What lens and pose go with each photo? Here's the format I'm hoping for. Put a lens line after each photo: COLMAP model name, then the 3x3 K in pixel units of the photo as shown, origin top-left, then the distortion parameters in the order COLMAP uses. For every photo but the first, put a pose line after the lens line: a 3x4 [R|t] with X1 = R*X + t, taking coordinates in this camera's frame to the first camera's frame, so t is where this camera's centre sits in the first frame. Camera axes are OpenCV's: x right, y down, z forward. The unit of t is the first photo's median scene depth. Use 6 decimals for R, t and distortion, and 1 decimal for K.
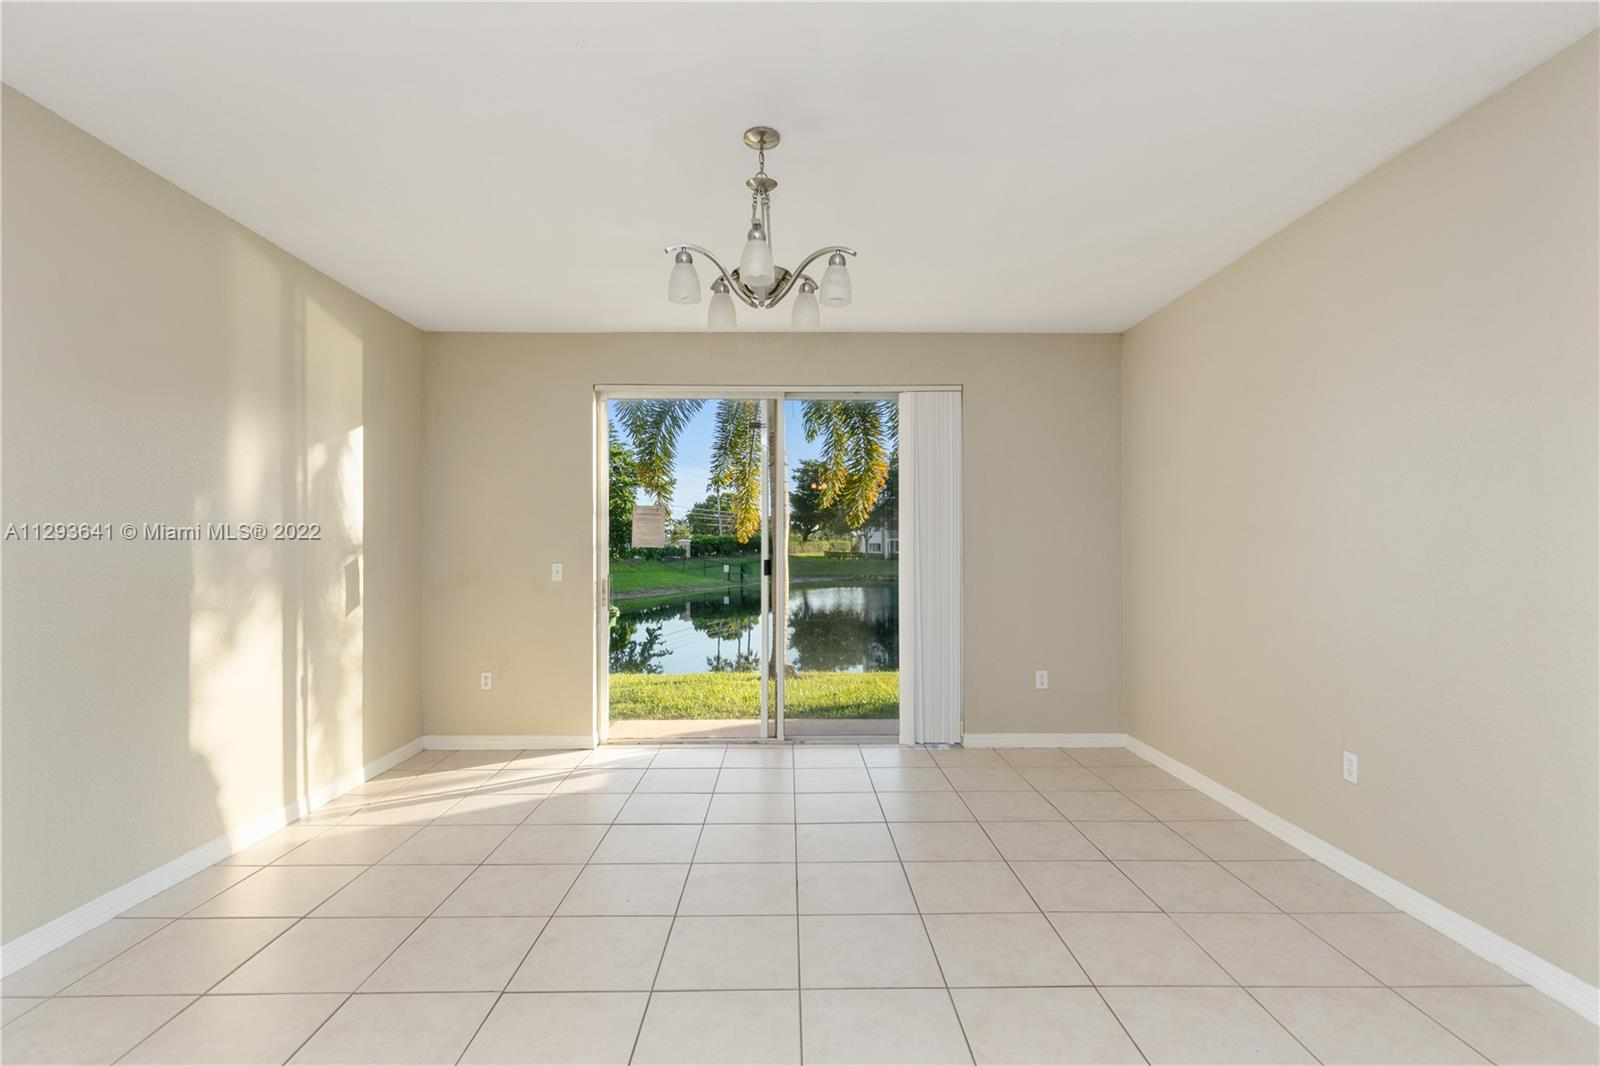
lens RADIAL K [[732.2, 0, 791.5], [0, 732.2, 541.4], [0, 0, 1]] dist [0.007657, -0.000390]
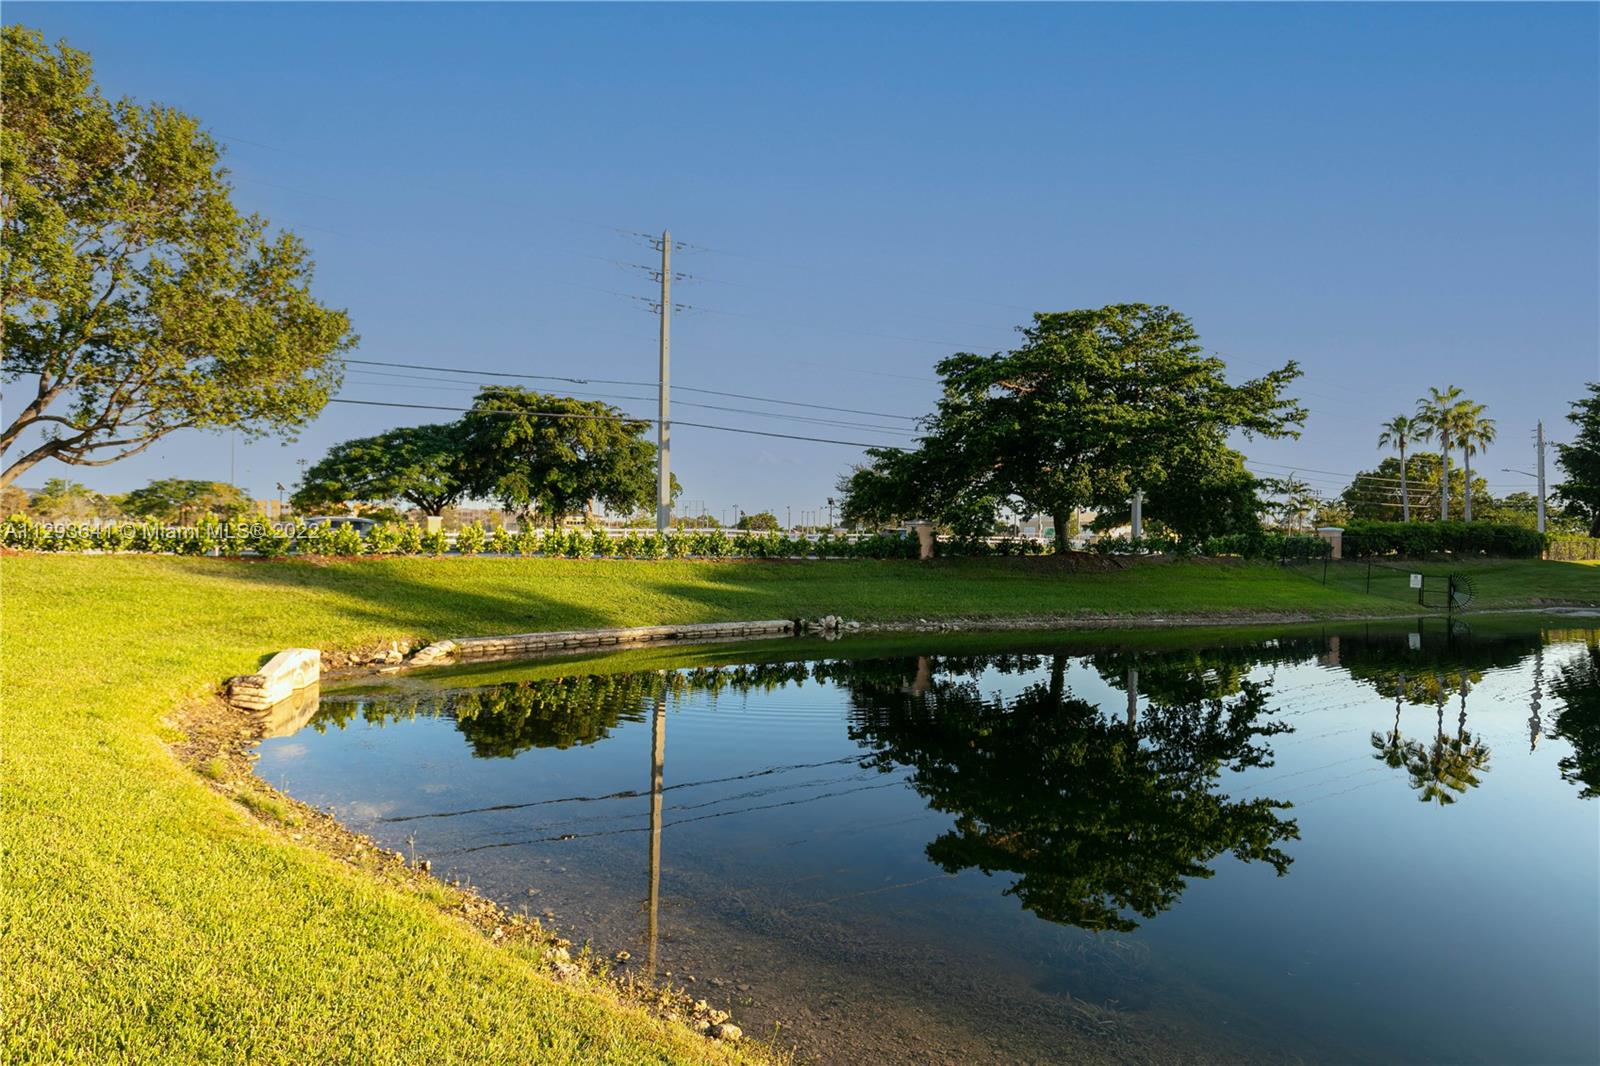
lens RADIAL K [[971.6, 0, 788.0], [0, 971.6, 533.9], [0, 0, 1]] dist [0.005835, 0.000983]
pose [[0.787818, 0.019245, -0.615607, -0.101001], [-0.019298, 0.999792, 0.006559, 0.051885], [0.615605, 0.006712, 0.788026, 1.240375]]
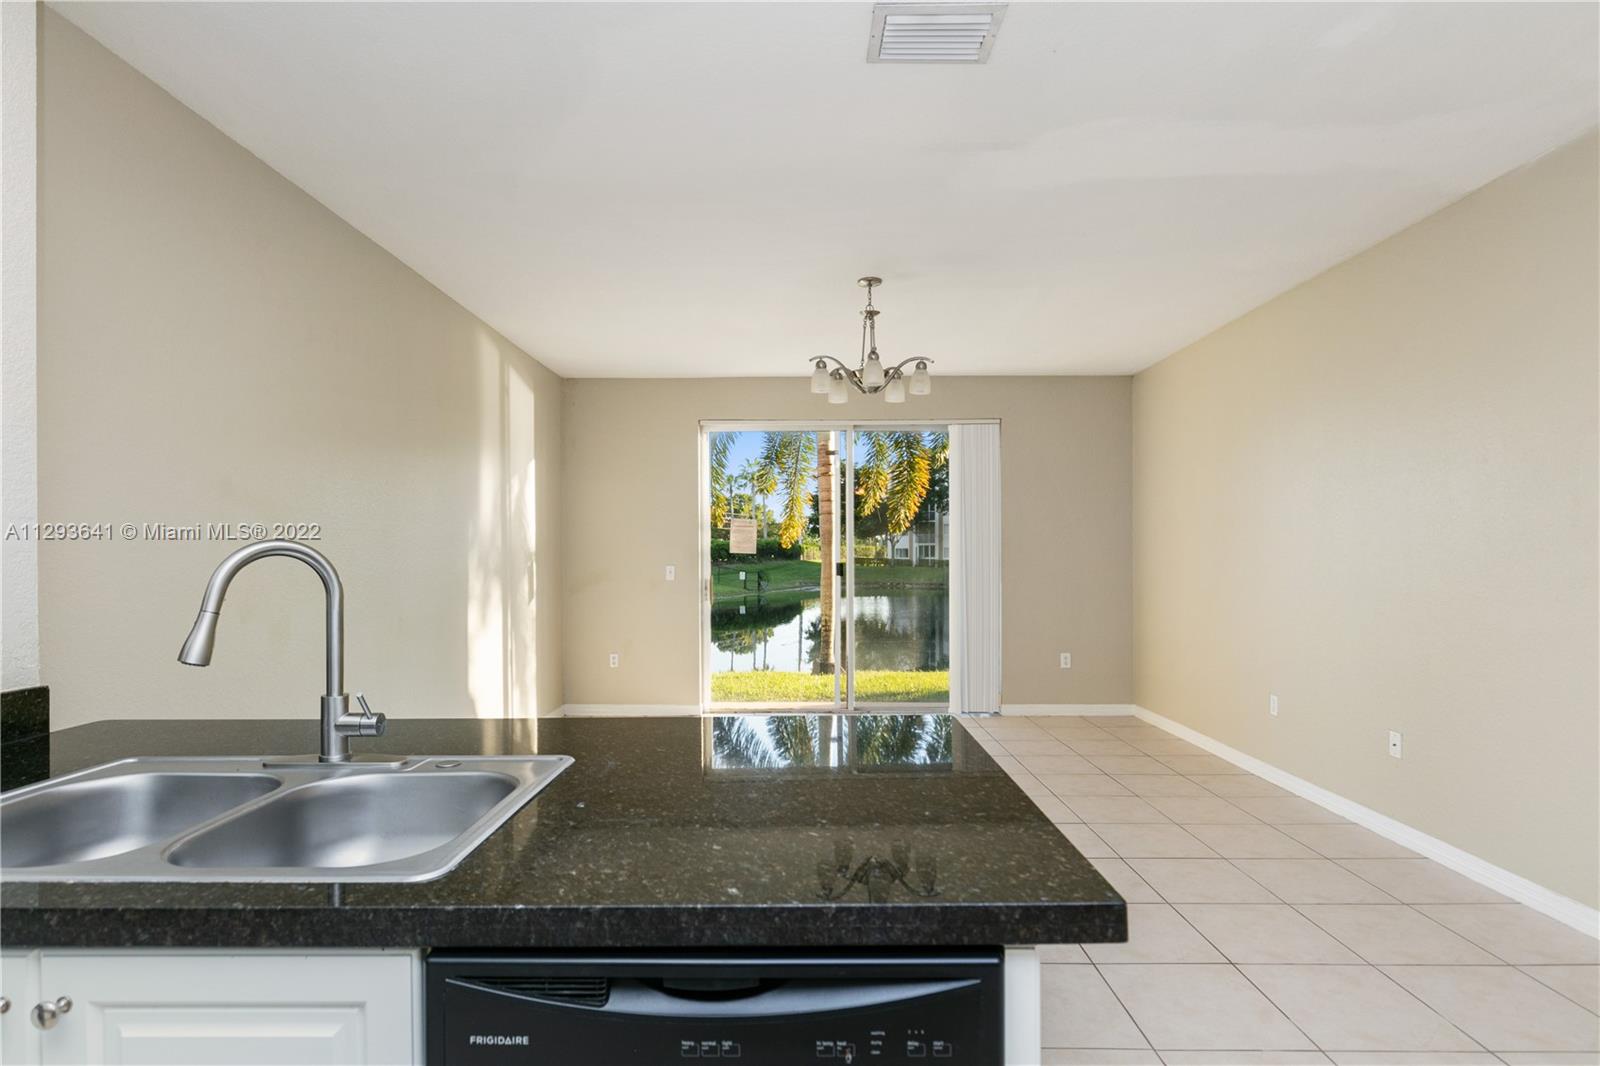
lens RADIAL K [[803.7, 0, 789.6], [0, 803.7, 554.8], [0, 0, 1]] dist [0.005680, -0.003498]
pose [[0.999741, -0.001146, -0.022729, -0.043431], [0.001385, 0.999944, 0.010497, -0.001405], [0.022715, -0.010526, 0.999687, -0.171984]]
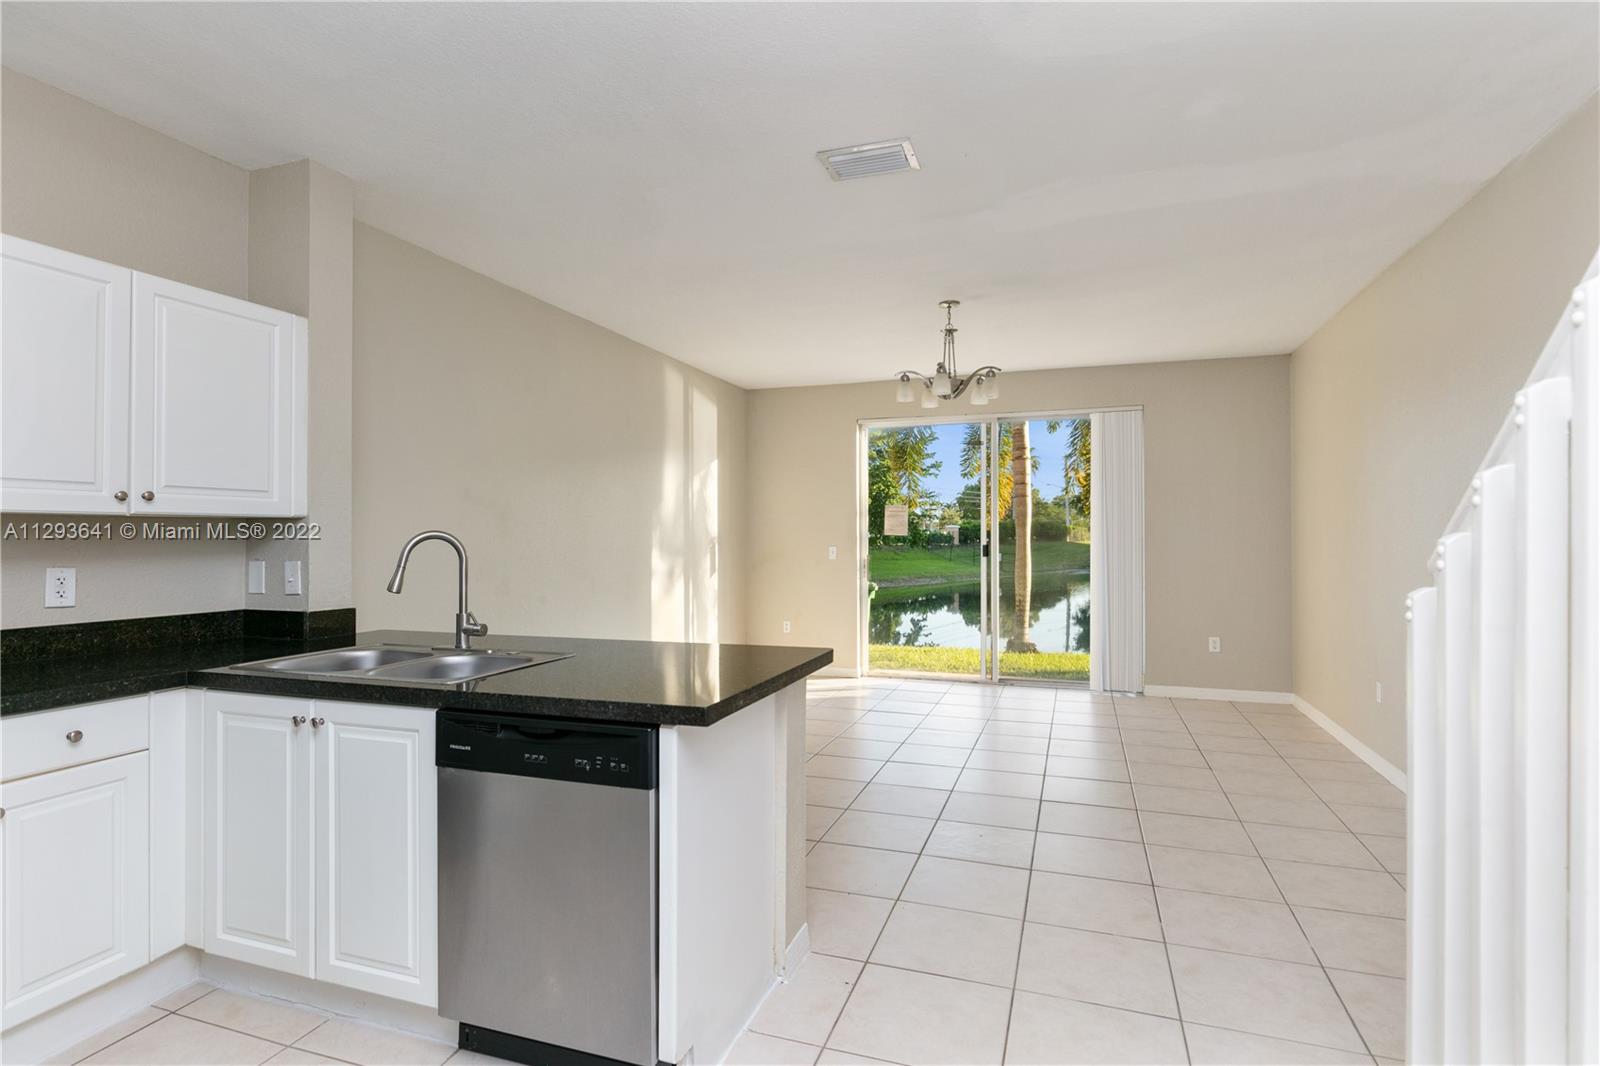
lens RADIAL K [[803.7, 0, 783.7], [0, 803.7, 527.9], [0, 0, 1]] dist [0.005680, -0.003498]
pose [[0.937659, -0.002406, -0.347547, 0.066364], [0.002676, 0.999996, 0.000299, -0.003525], [0.347545, -0.001211, 0.937662, -0.246004]]
